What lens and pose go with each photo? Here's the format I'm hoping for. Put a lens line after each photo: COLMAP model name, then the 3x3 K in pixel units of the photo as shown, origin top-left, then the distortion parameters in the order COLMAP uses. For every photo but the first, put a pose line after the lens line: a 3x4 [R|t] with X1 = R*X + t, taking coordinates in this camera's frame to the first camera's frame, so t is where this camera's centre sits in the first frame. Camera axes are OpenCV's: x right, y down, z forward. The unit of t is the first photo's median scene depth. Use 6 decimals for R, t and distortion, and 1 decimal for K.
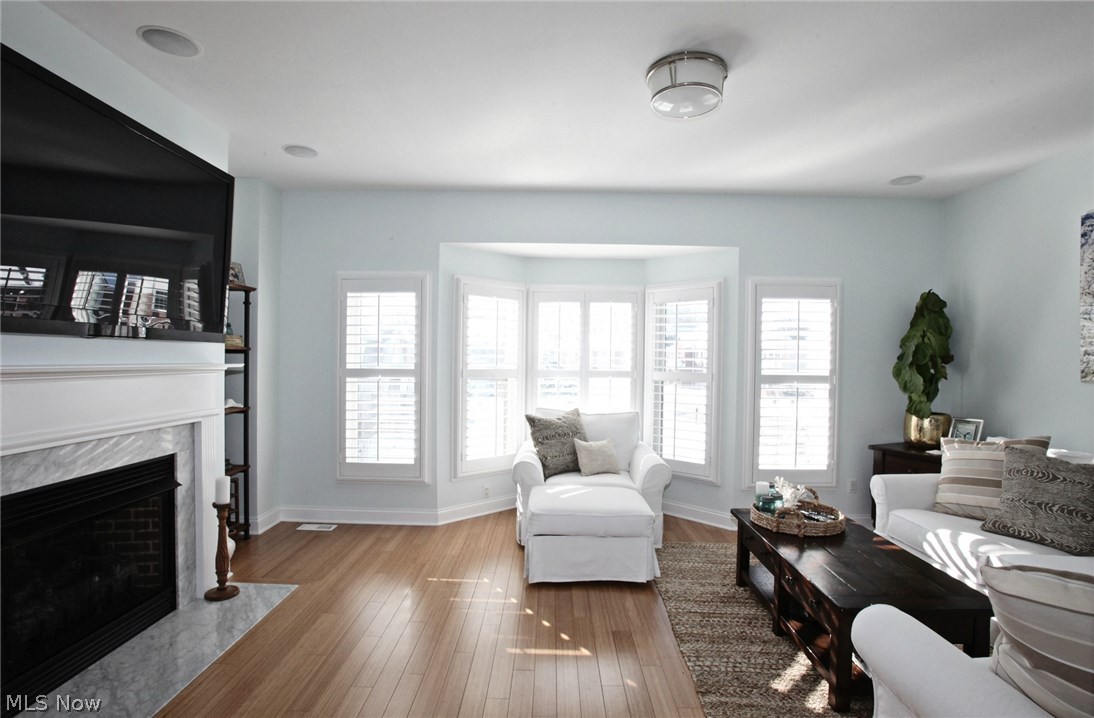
lens RADIAL K [[556.0, 0, 544.6], [0, 556.0, 363.8], [0, 0, 1]] dist [-0.079926, 0.041379]
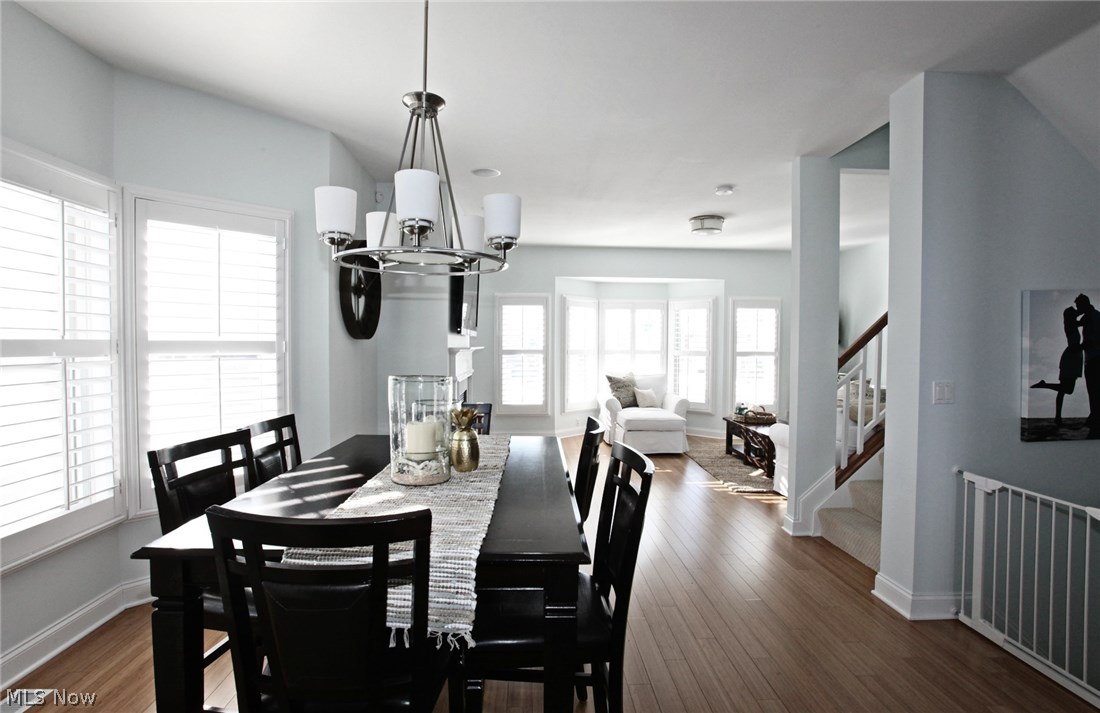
lens RADIAL K [[551.2, 0, 556.4], [0, 551.2, 357.4], [0, 0, 1]] dist [-0.053997, 0.000208]
pose [[0.997992, -0.008084, 0.062817, -0.301611], [0.006981, 0.999818, 0.017765, 0.003339], [-0.062949, -0.017291, 0.997867, -0.737564]]
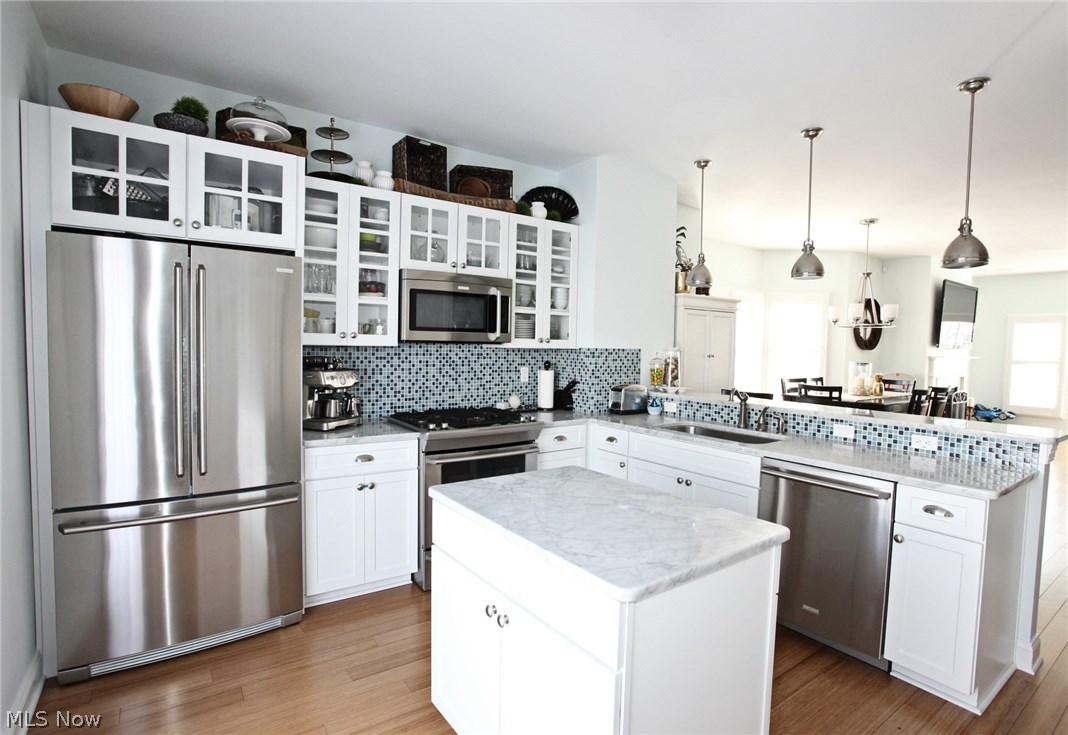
lens RADIAL K [[535.1, 0, 534.0], [0, 535.1, 367.5], [0, 0, 1]] dist [-0.085041, 0.042946]
pose [[0.587980, 0.034926, -0.808121, 0.153322], [-0.019544, 0.999389, 0.028972, 0.014753], [0.808640, -0.001241, 0.588303, -1.650071]]
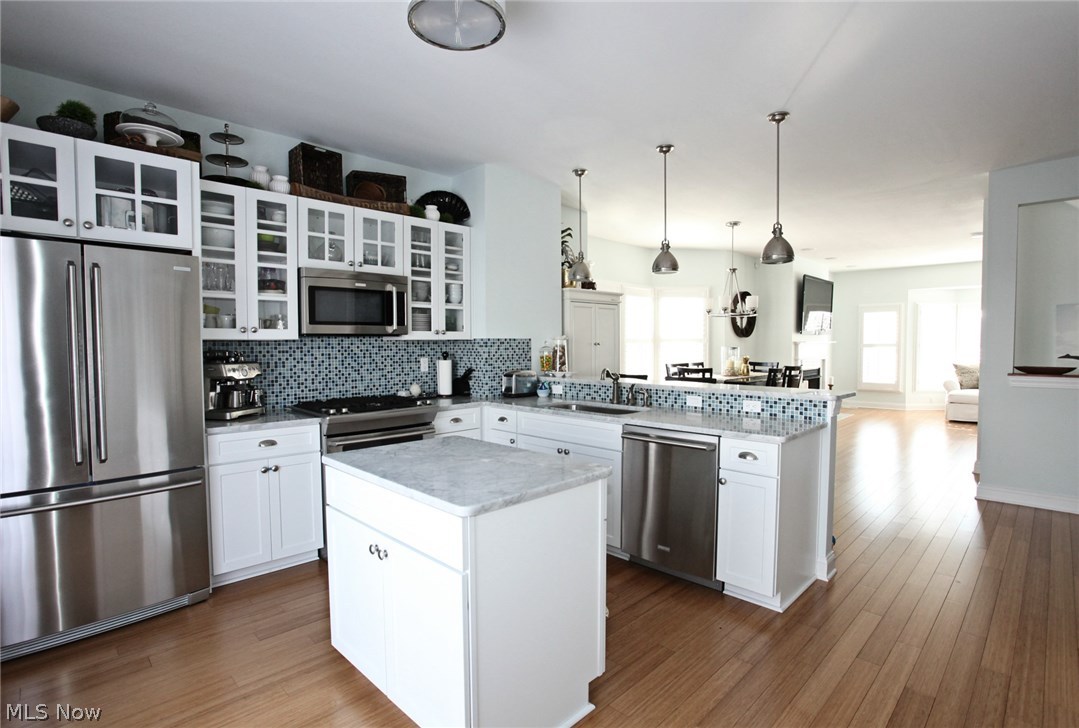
lens RADIAL K [[528.7, 0, 539.5], [0, 528.7, 364.0], [0, 0, 1]] dist [-0.075645, 0.035812]
pose [[0.709134, 0.012915, -0.704956, 0.240933], [0.007428, 0.999640, 0.025785, 0.028578], [0.705035, -0.023521, 0.708782, -1.665150]]
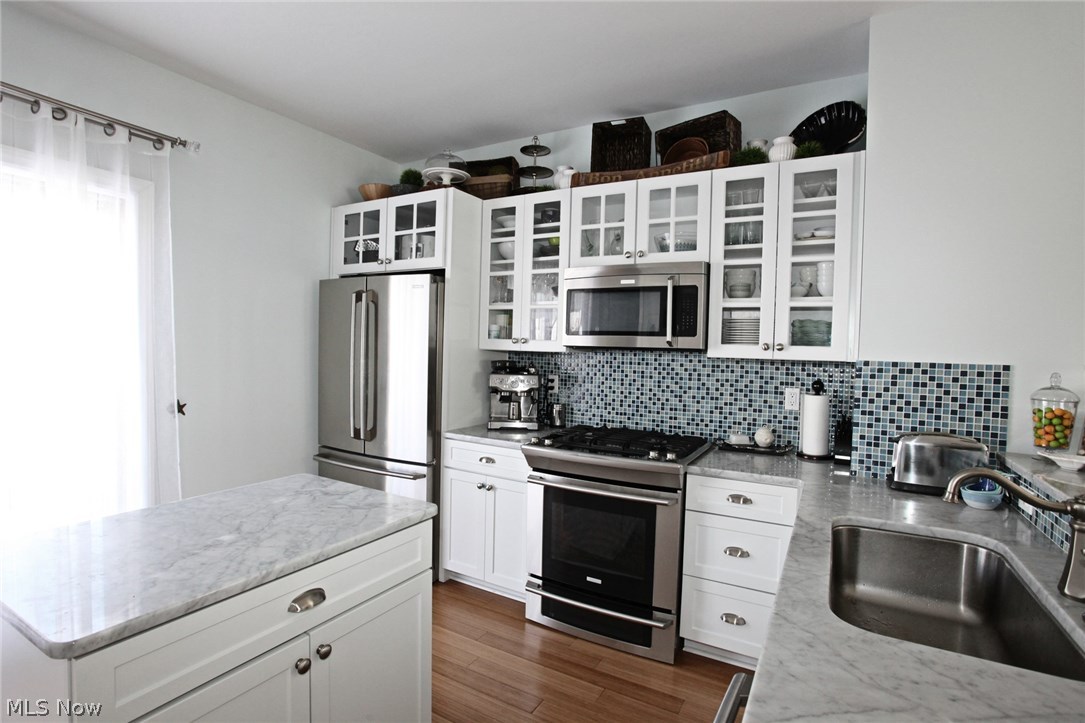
lens RADIAL K [[529.6, 0, 545.9], [0, 529.6, 360.9], [0, 0, 1]] dist [-0.075922, 0.035054]
pose [[-0.488415, -0.000055, -0.872612, 0.060944], [-0.038683, 0.999018, 0.021589, 0.008071], [0.871754, 0.044300, -0.487937, -1.088253]]
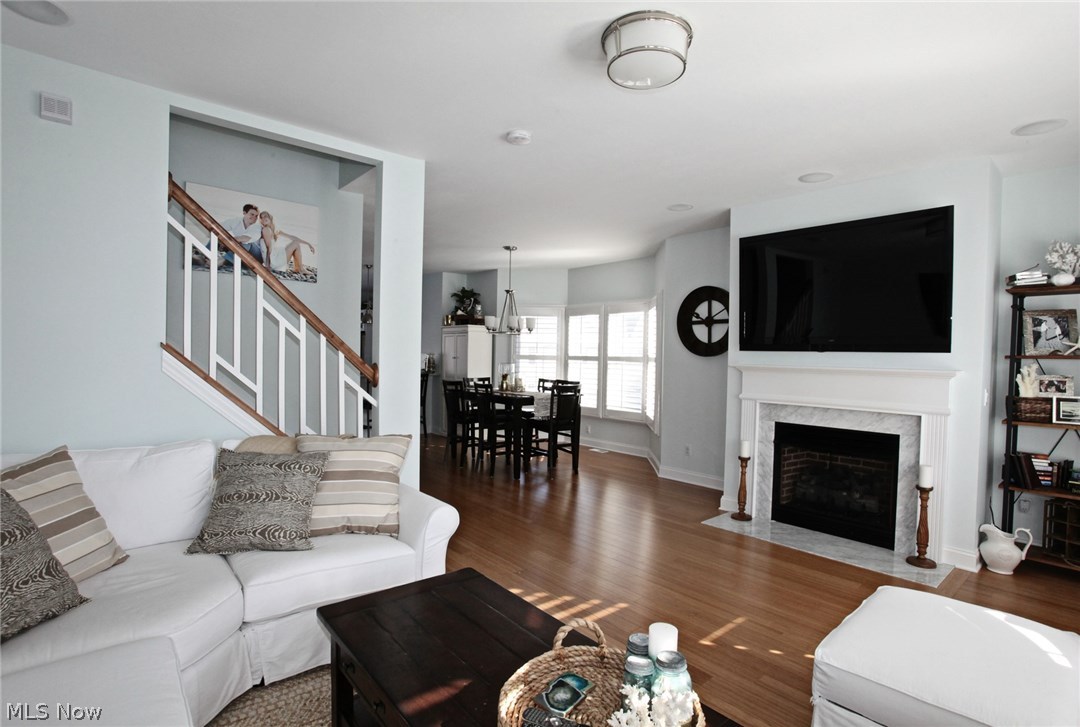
lens RADIAL K [[537.7, 0, 545.6], [0, 537.7, 366.7], [0, 0, 1]] dist [-0.077235, 0.039843]
pose [[-0.750312, -0.013534, -0.660946, 0.552525], [-0.034843, 0.999210, 0.019094, -0.000424], [0.660165, 0.037356, -0.750191, 0.898997]]
